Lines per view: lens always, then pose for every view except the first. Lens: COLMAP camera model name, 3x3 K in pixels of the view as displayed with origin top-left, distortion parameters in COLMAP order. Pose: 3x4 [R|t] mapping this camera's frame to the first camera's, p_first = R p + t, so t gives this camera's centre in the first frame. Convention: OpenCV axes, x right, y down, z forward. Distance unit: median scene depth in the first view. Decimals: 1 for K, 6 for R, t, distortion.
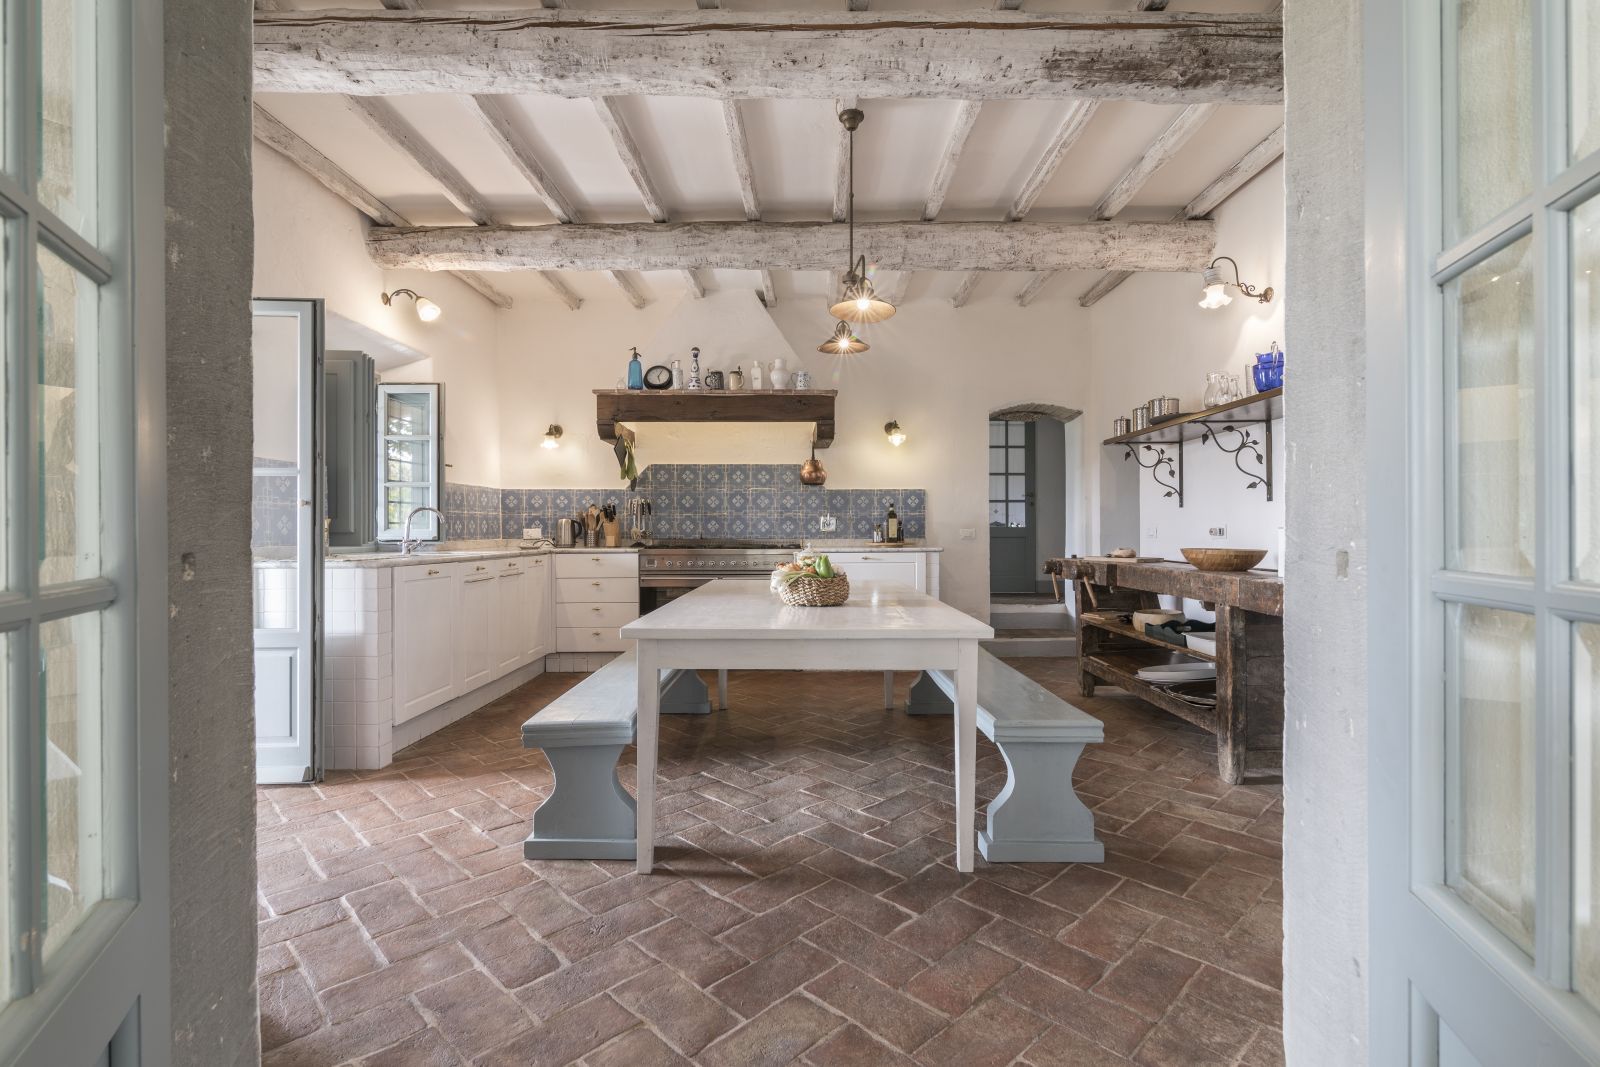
lens RADIAL K [[742.5, 0, 802.5], [0, 742.5, 530.8], [0, 0, 1]] dist [0.000763, 0.000032]
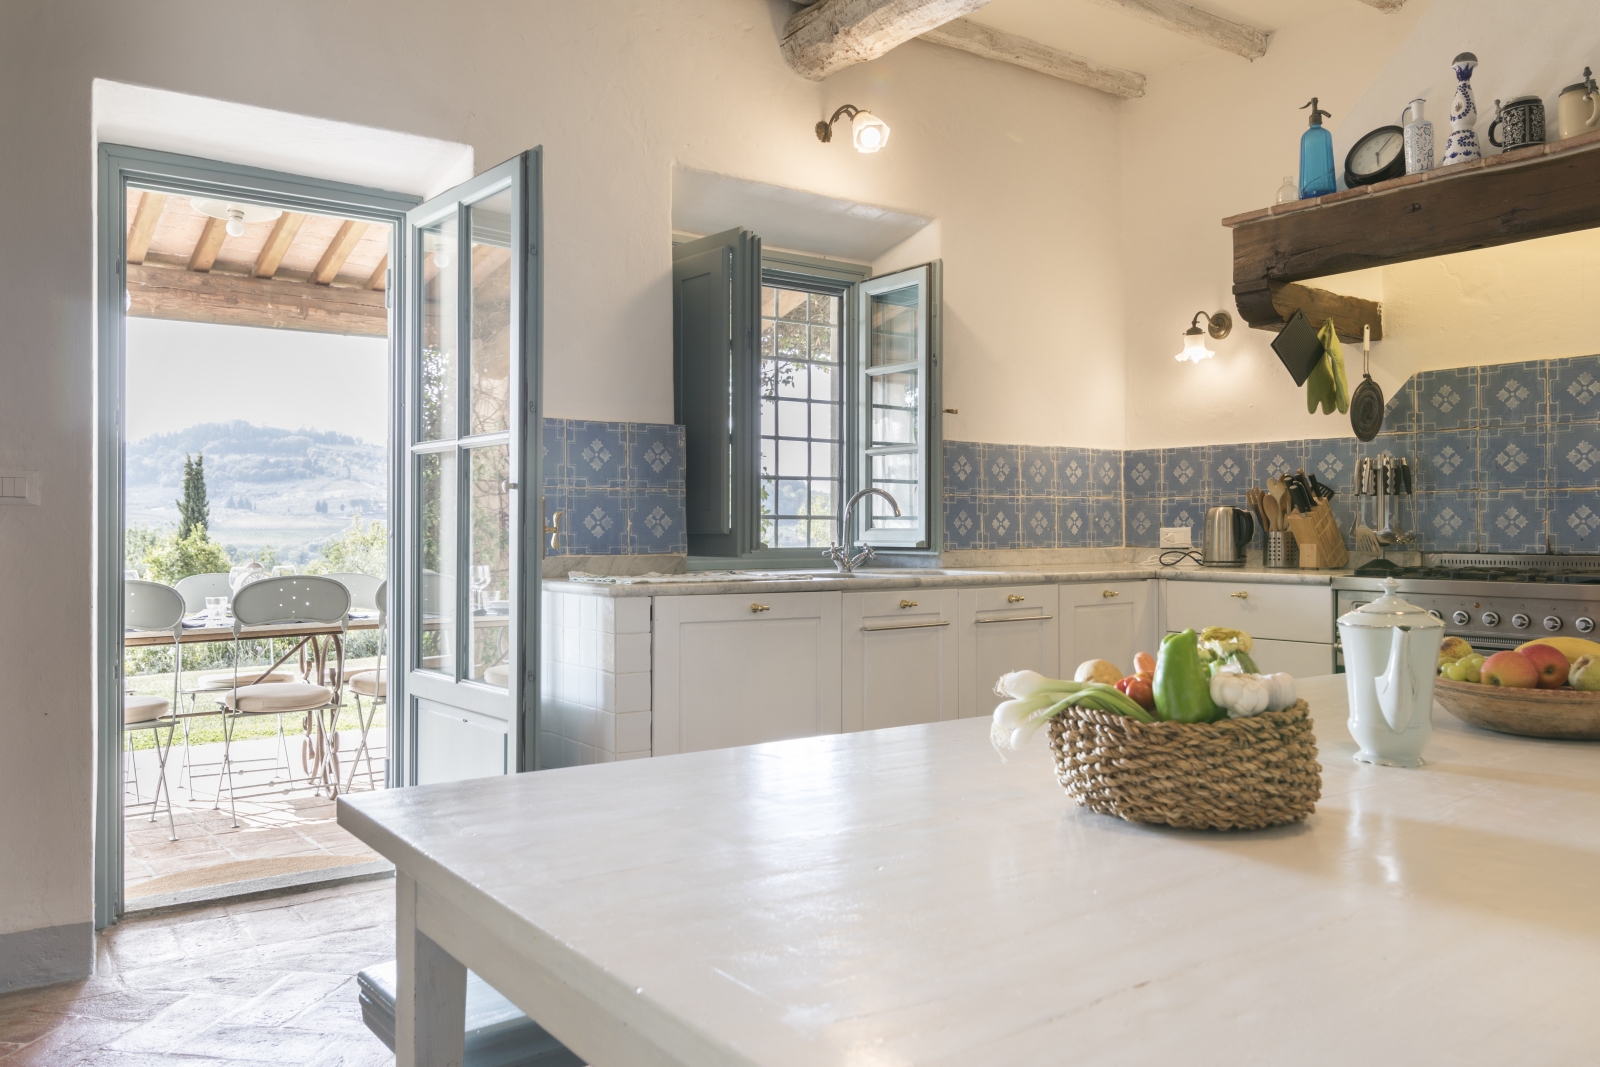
lens RADIAL K [[1217.2, 0, 799.6], [0, 1217.2, 534.8], [0, 0, 1]] dist [-0.002054, -0.004478]
pose [[0.578713, 0.005203, -0.815514, 0.157207], [-0.002089, 0.999986, 0.004898, -0.001344], [0.815528, -0.001131, 0.578716, 0.333204]]
